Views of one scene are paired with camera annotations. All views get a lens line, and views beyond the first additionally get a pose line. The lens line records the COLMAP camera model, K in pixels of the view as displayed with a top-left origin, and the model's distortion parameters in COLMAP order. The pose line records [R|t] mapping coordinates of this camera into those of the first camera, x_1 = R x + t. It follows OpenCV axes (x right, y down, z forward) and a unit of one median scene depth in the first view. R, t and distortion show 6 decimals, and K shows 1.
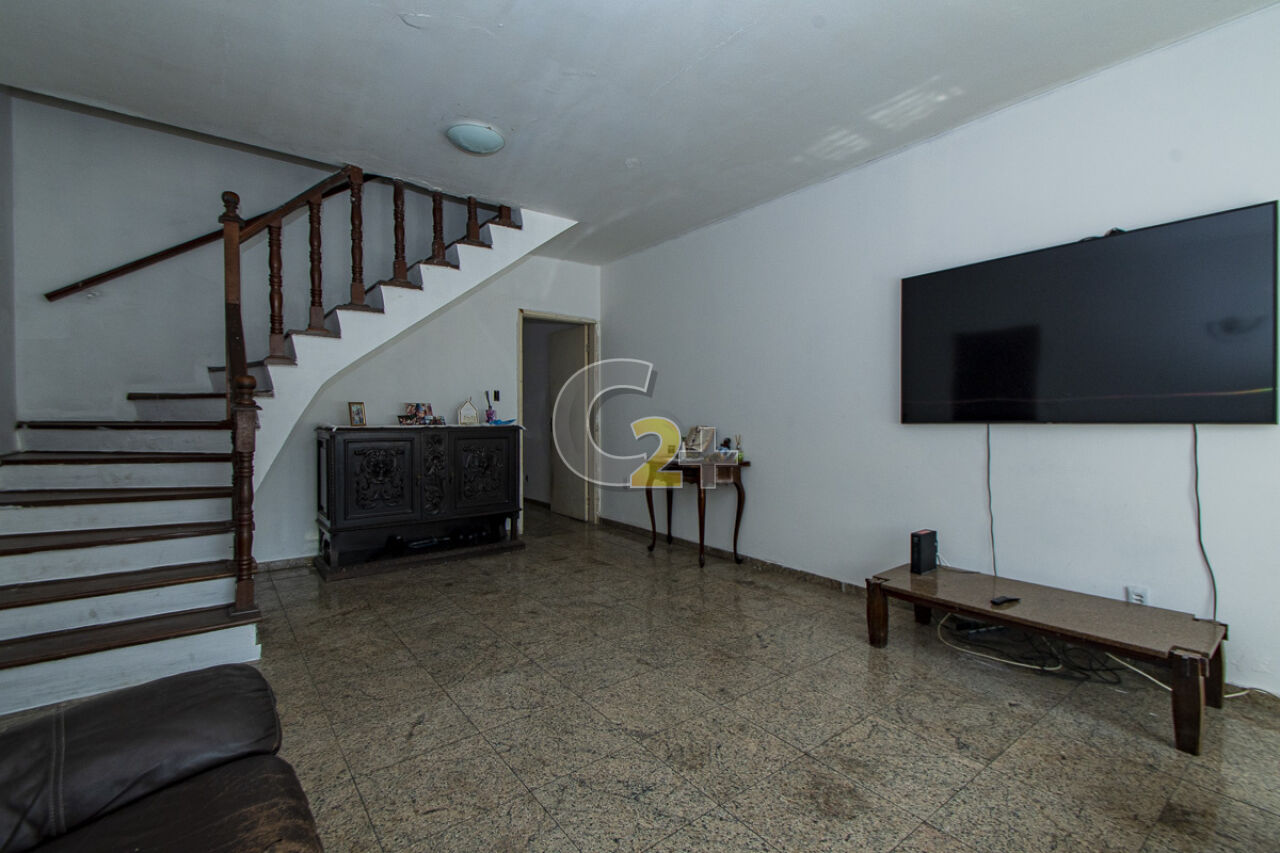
lens RADIAL K [[576.8, 0, 640.0], [0, 576.8, 426.5], [0, 0, 1]] dist [0.032653, -0.000107]
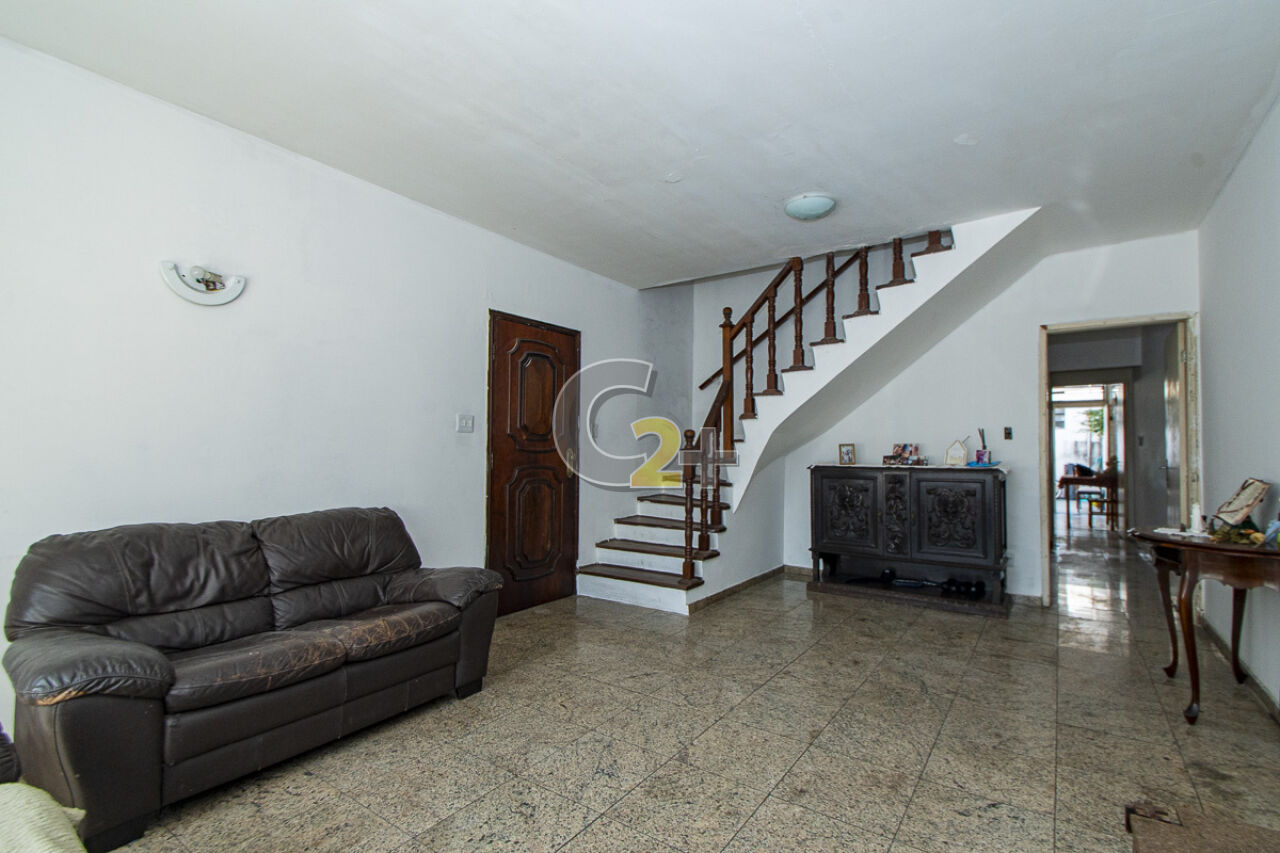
lens RADIAL K [[575.8, 0, 666.6], [0, 575.8, 438.9], [0, 0, 1]] dist [0.026584, -0.000237]
pose [[0.300163, -0.020873, -0.953659, 0.663627], [-0.021056, 0.999372, -0.028500, -0.015321], [0.953655, 0.028635, 0.299535, 0.414106]]
